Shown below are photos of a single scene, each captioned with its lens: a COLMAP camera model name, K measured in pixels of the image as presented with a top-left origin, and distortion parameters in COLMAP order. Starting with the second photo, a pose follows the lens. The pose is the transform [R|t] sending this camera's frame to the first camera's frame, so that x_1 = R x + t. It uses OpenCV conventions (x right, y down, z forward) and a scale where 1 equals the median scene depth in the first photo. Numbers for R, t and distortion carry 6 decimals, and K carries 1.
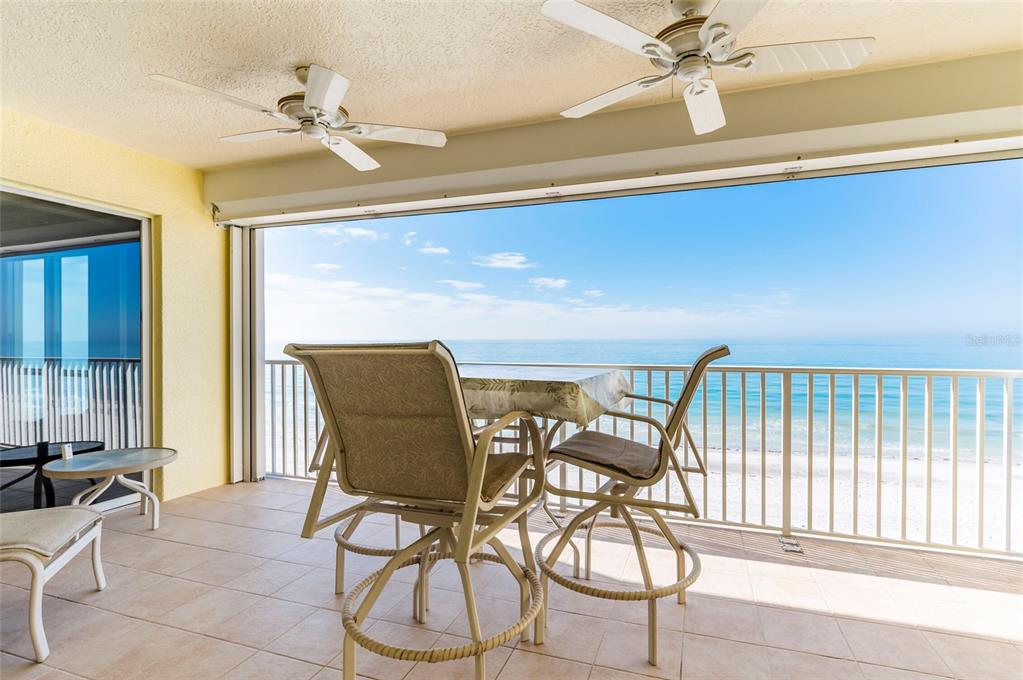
lens RADIAL K [[445.5, 0, 539.1], [0, 445.5, 340.8], [0, 0, 1]] dist [0.000682, -0.000544]
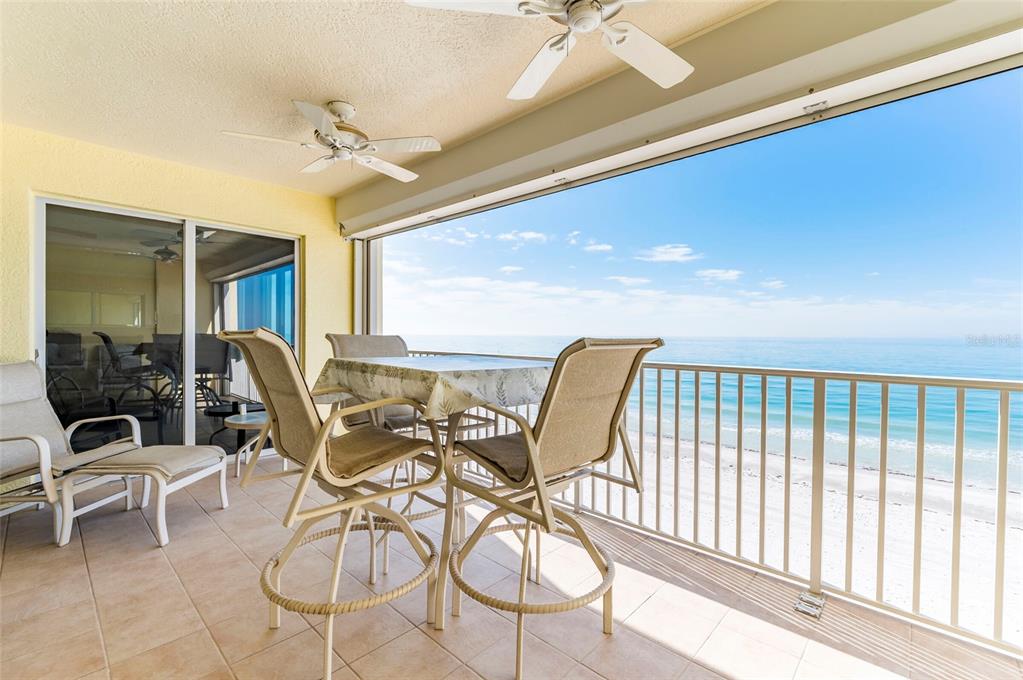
lens RADIAL K [[445.5, 0, 525.2], [0, 445.5, 339.0], [0, 0, 1]] dist [0.000682, -0.000544]
pose [[0.912704, 0.014459, -0.408365, 0.334725], [-0.013144, 0.999895, 0.006025, 0.006552], [0.408410, -0.000131, 0.912799, 0.087106]]
